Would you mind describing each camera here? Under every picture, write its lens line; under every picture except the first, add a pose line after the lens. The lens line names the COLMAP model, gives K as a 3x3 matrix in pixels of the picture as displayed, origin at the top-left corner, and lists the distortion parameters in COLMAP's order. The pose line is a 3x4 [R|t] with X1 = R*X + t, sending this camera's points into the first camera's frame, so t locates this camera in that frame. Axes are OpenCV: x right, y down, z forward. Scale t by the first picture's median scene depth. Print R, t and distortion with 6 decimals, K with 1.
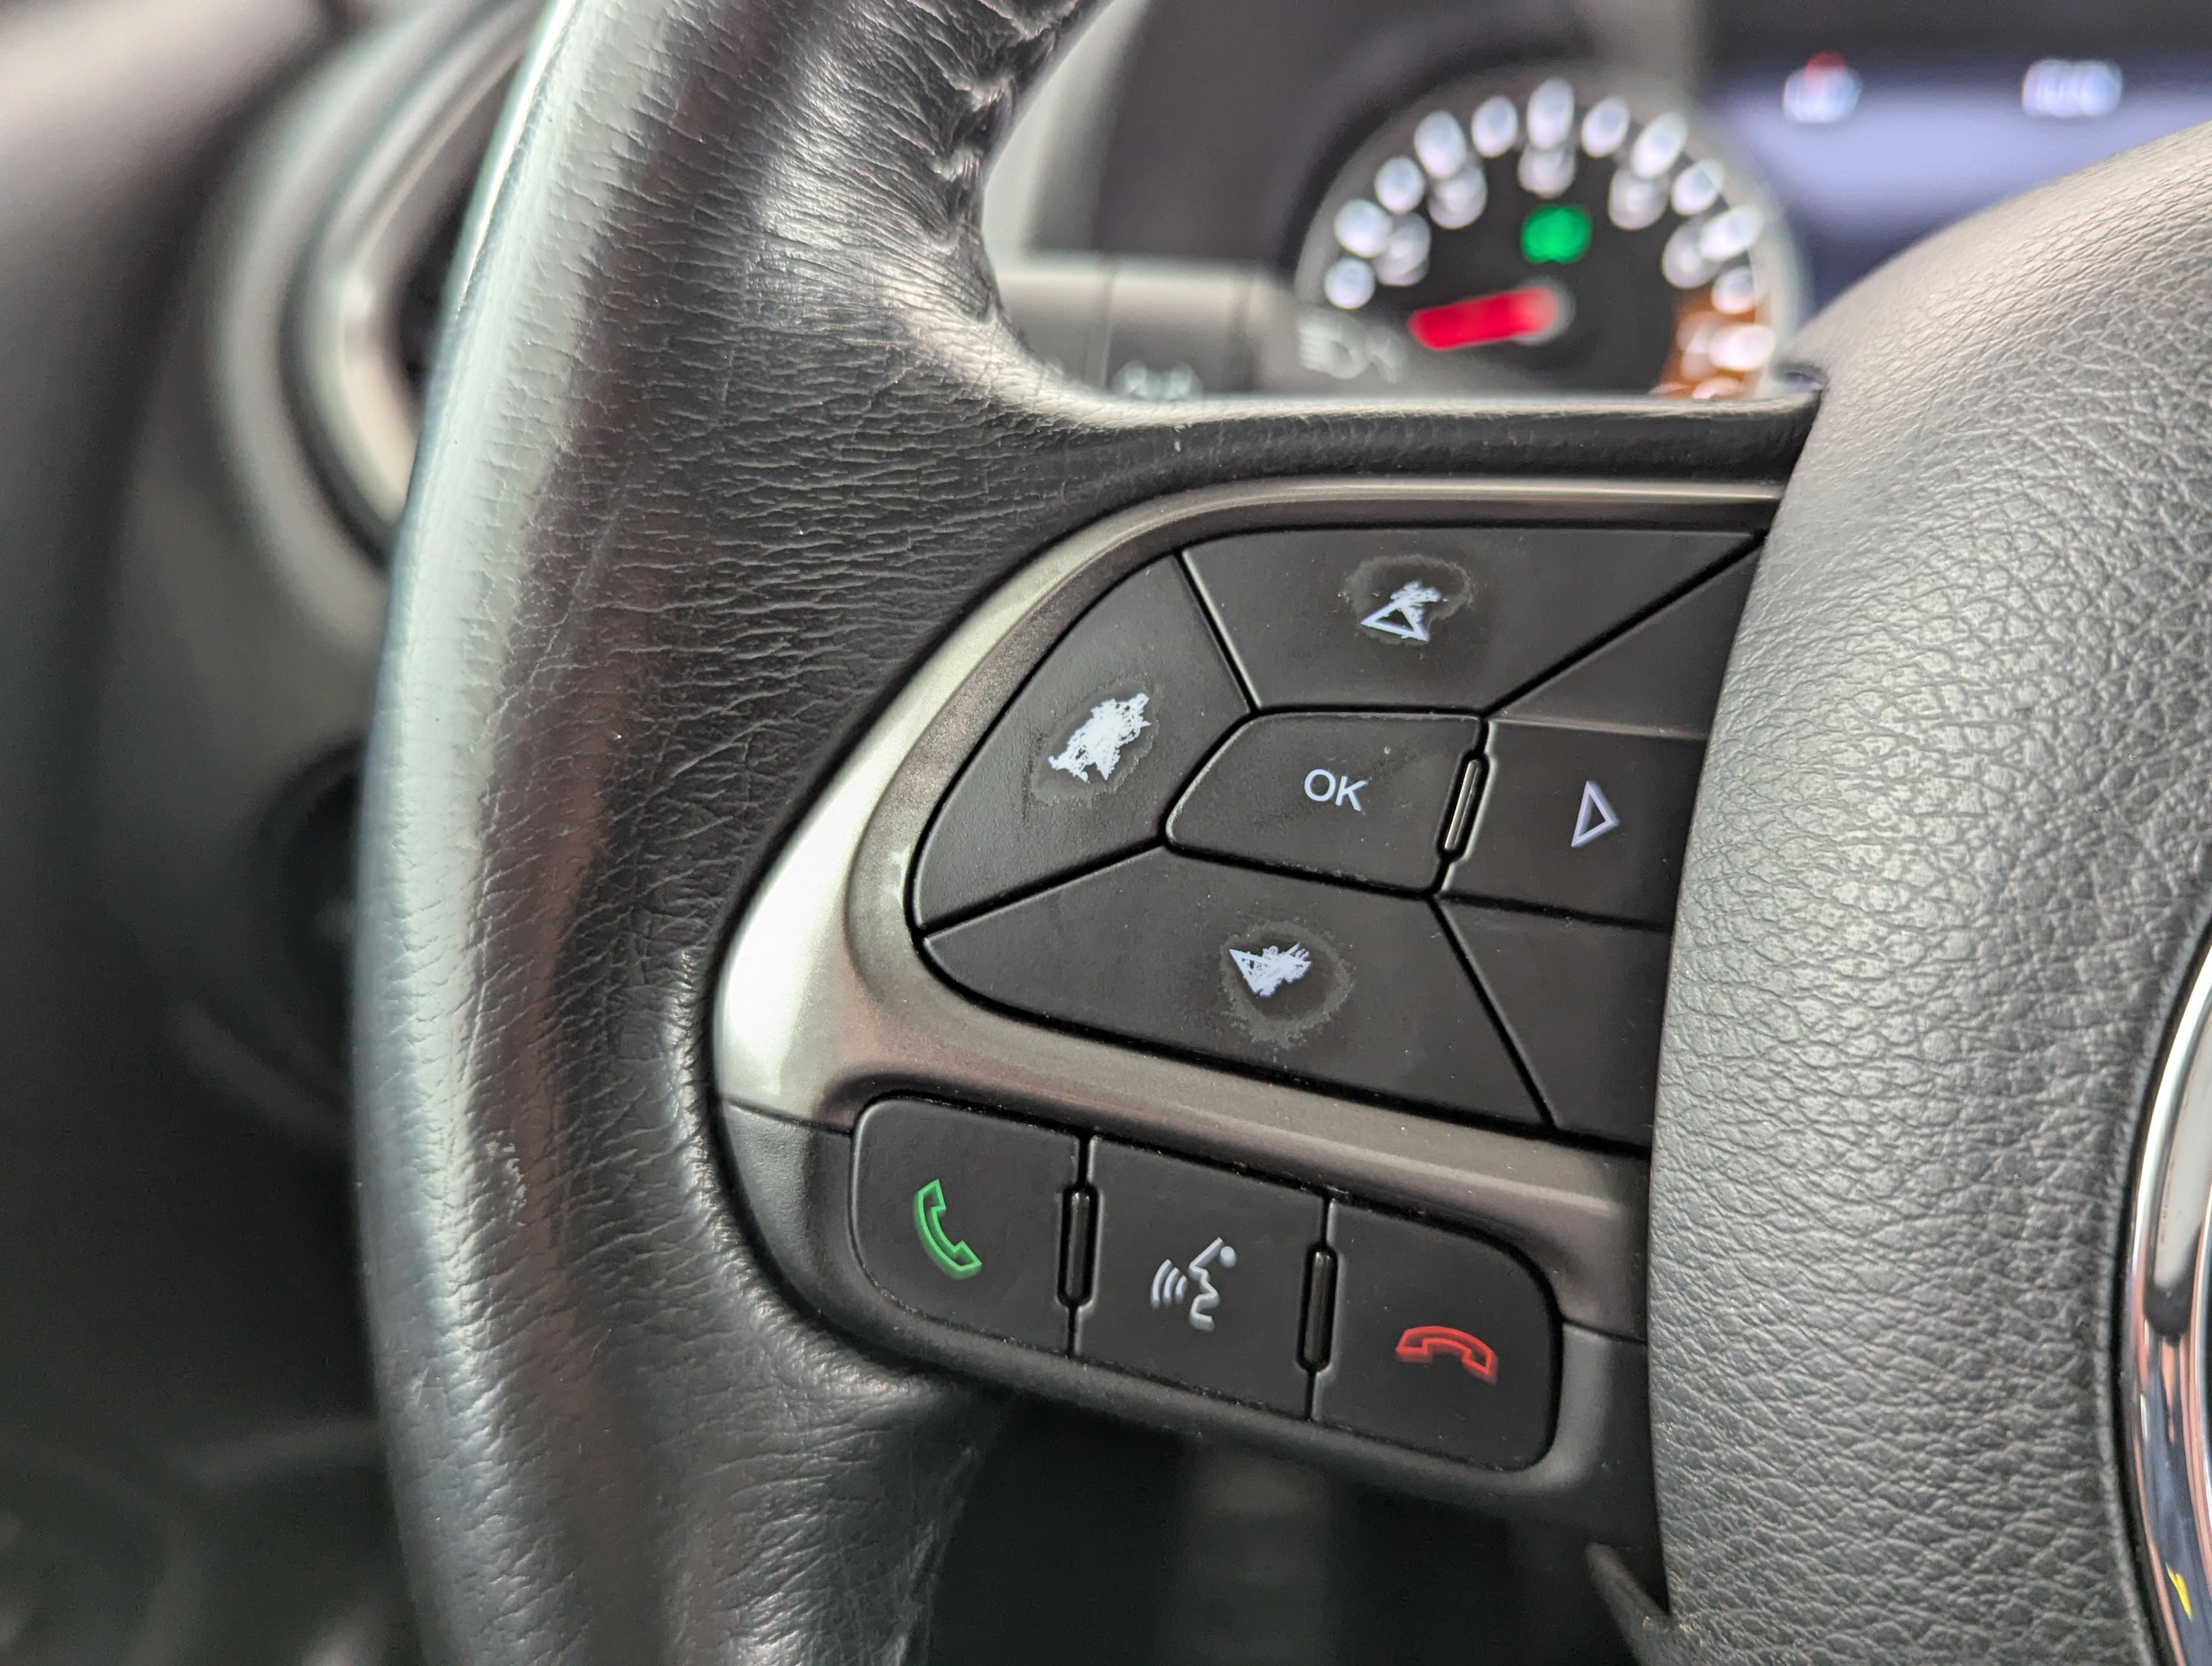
lens RADIAL K [[2127.5, 0, 1111.4], [0, 2127.5, 756.4], [0, 0, 1]] dist [-0.042512, 0.002964]
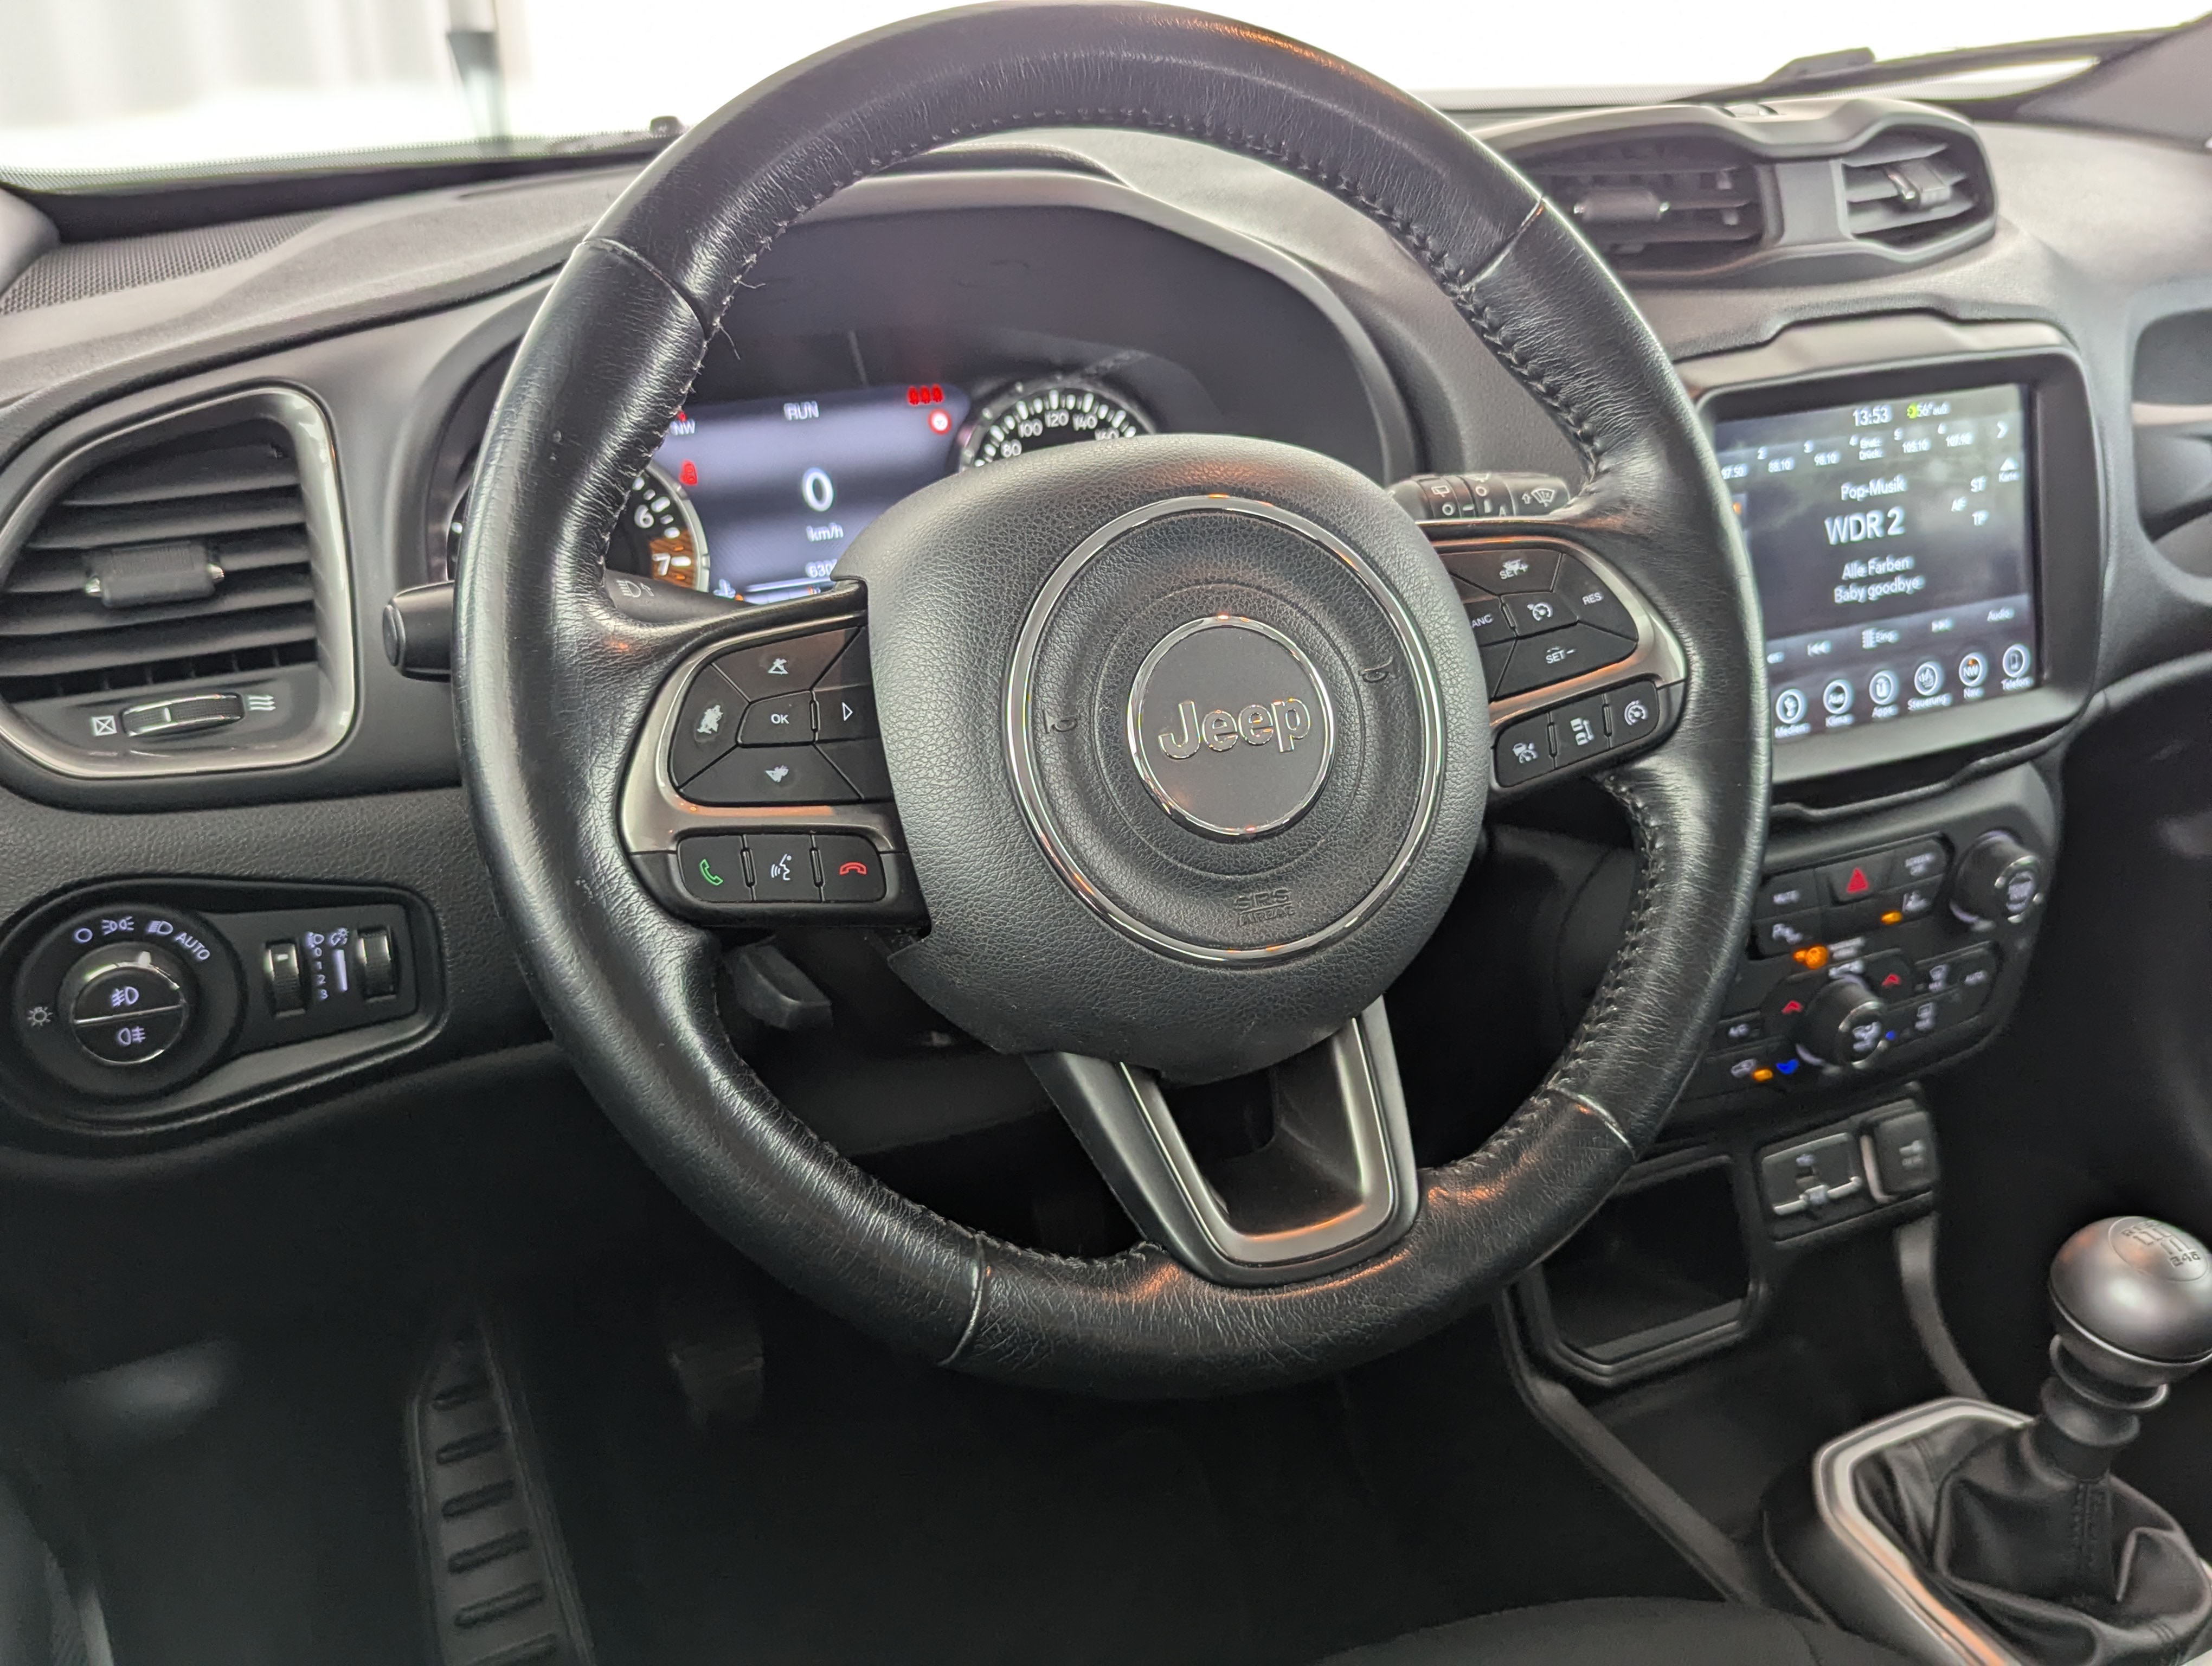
lens RADIAL K [[2061.1, 0, 1146.9], [0, 2061.1, 764.3], [0, 0, 1]] dist [0.026660, 0.006603]
pose [[0.779732, -0.228339, 0.582992, -1.386251], [0.274770, 0.961467, 0.009080, 0.217540], [-0.562601, 0.153109, 0.812427, -2.022840]]
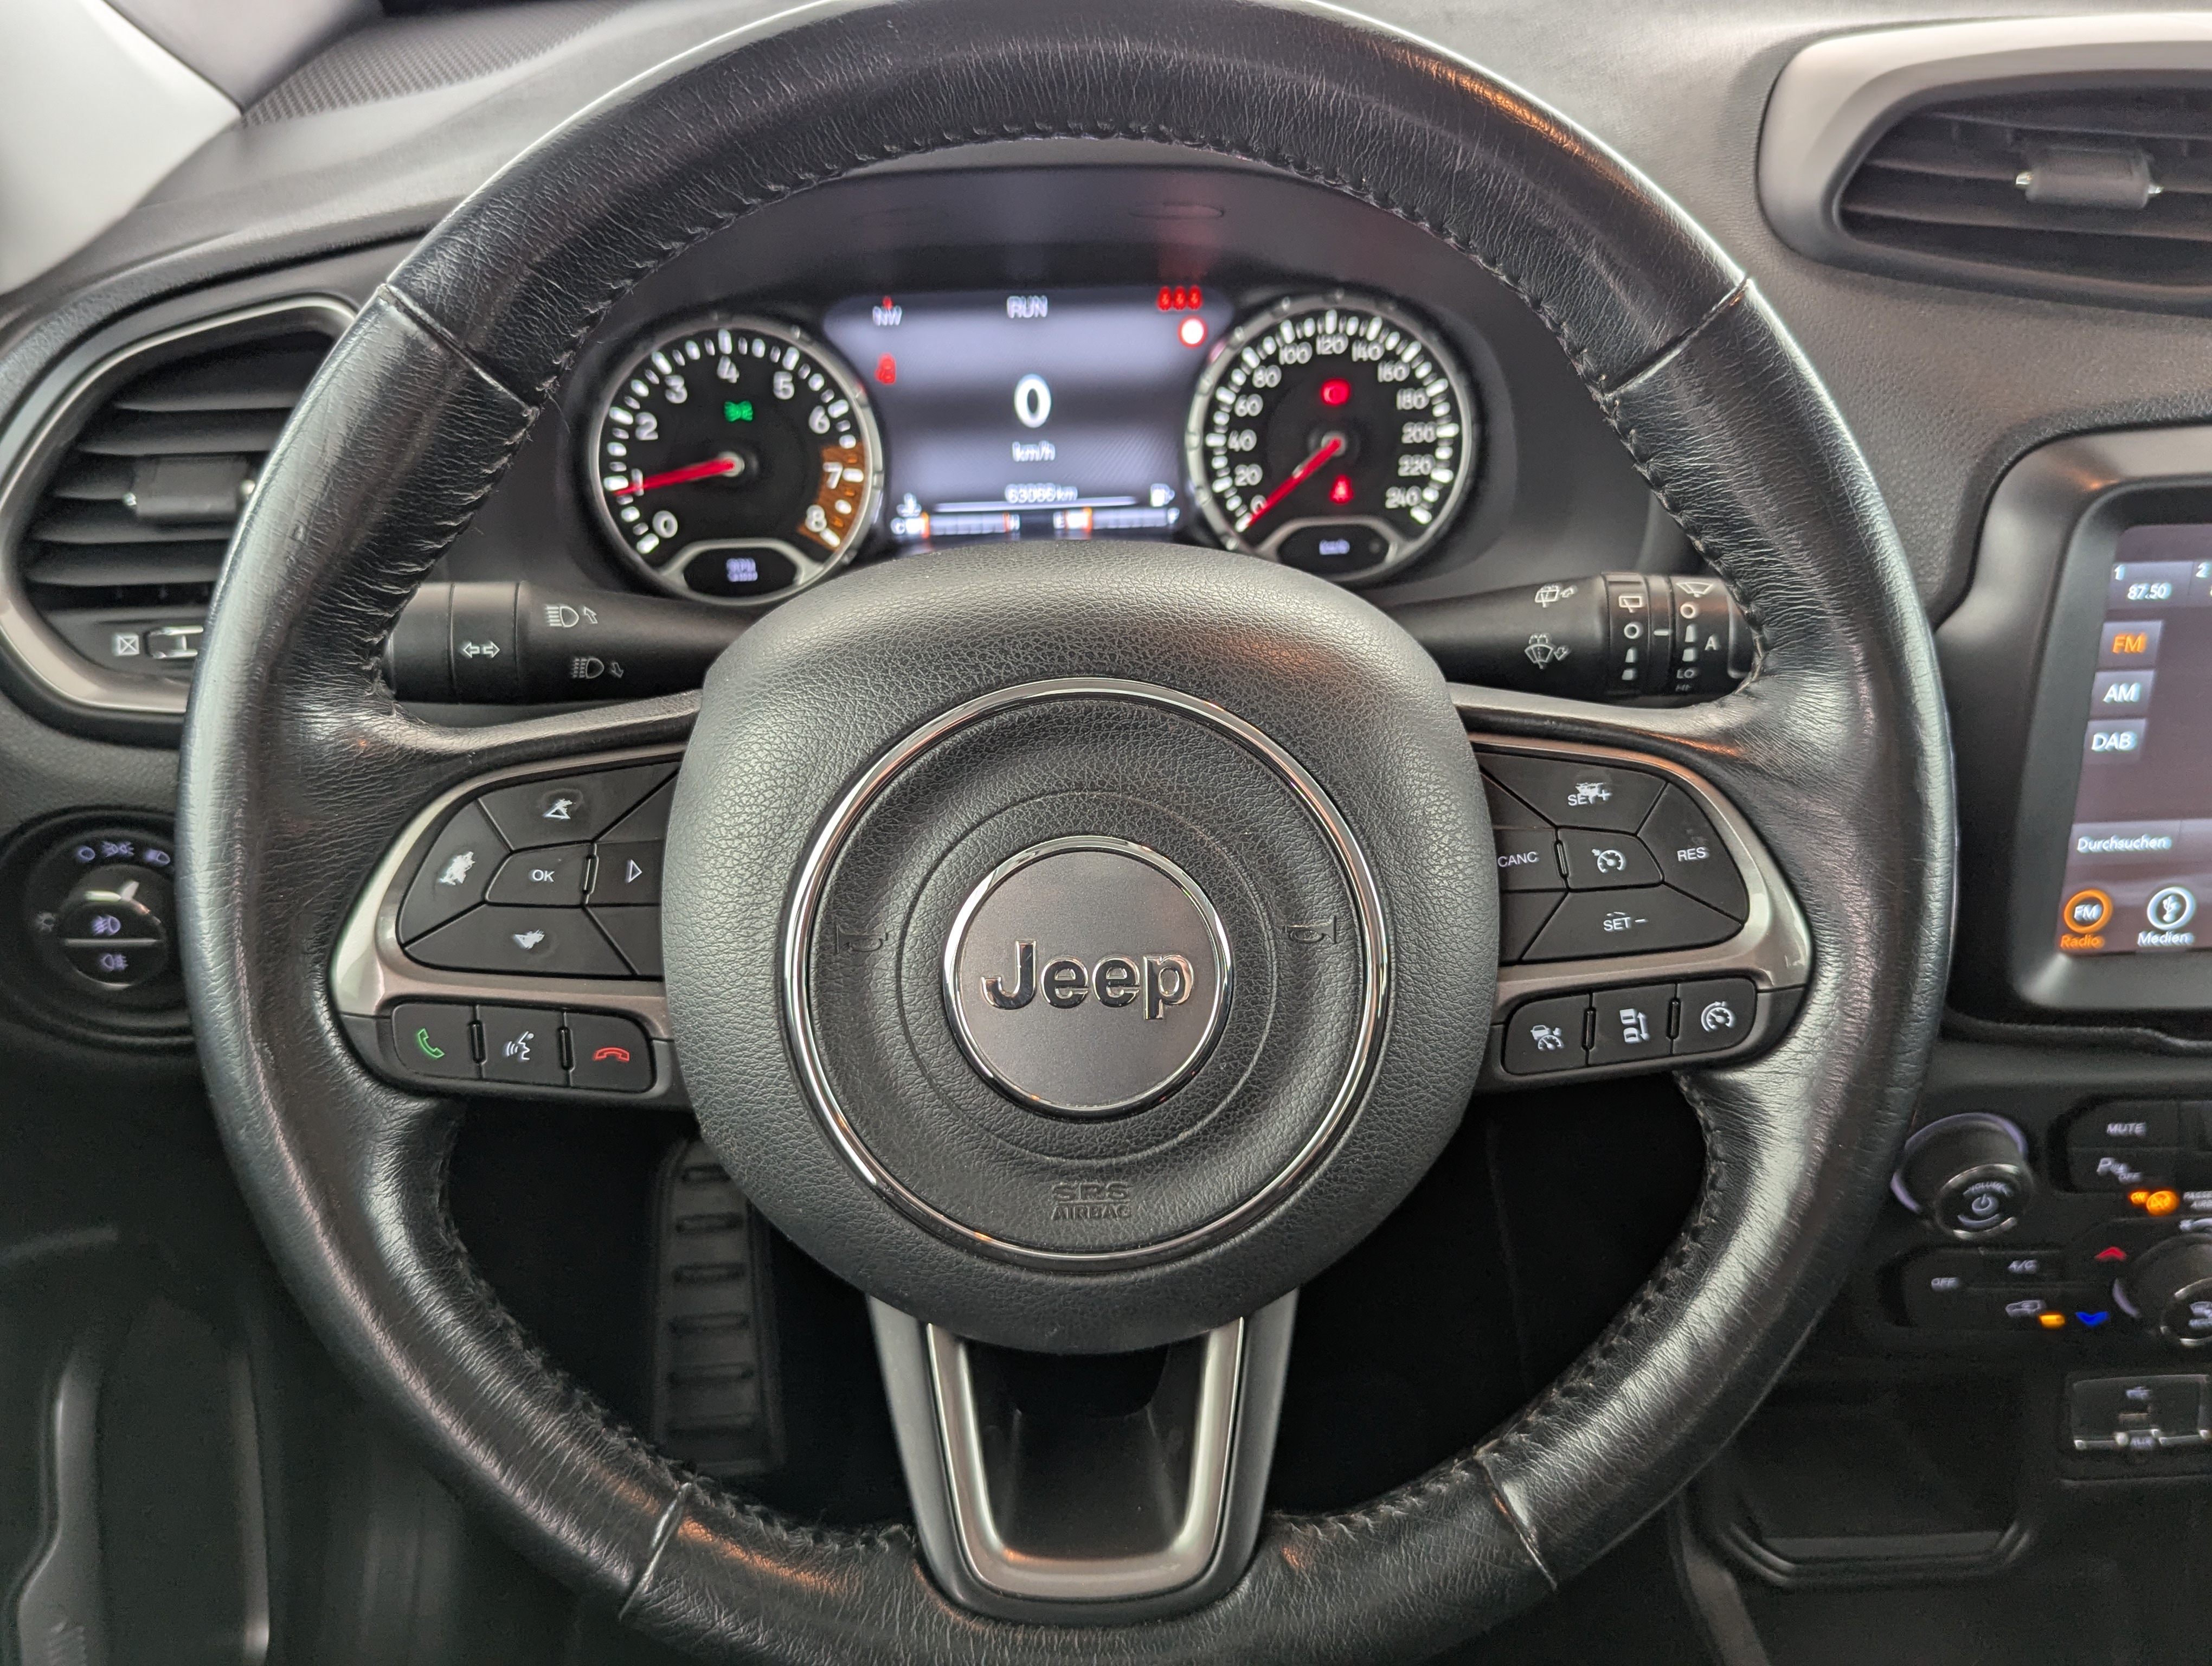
lens RADIAL K [[2050.8, 0, 1100.0], [0, 2050.8, 801.8], [0, 0, 1]] dist [0.024327, -0.008738]
pose [[0.962706, -0.146248, 0.227614, 0.213919], [0.118243, 0.984142, 0.132221, -0.367071], [-0.243341, -0.100376, 0.964733, -1.903762]]
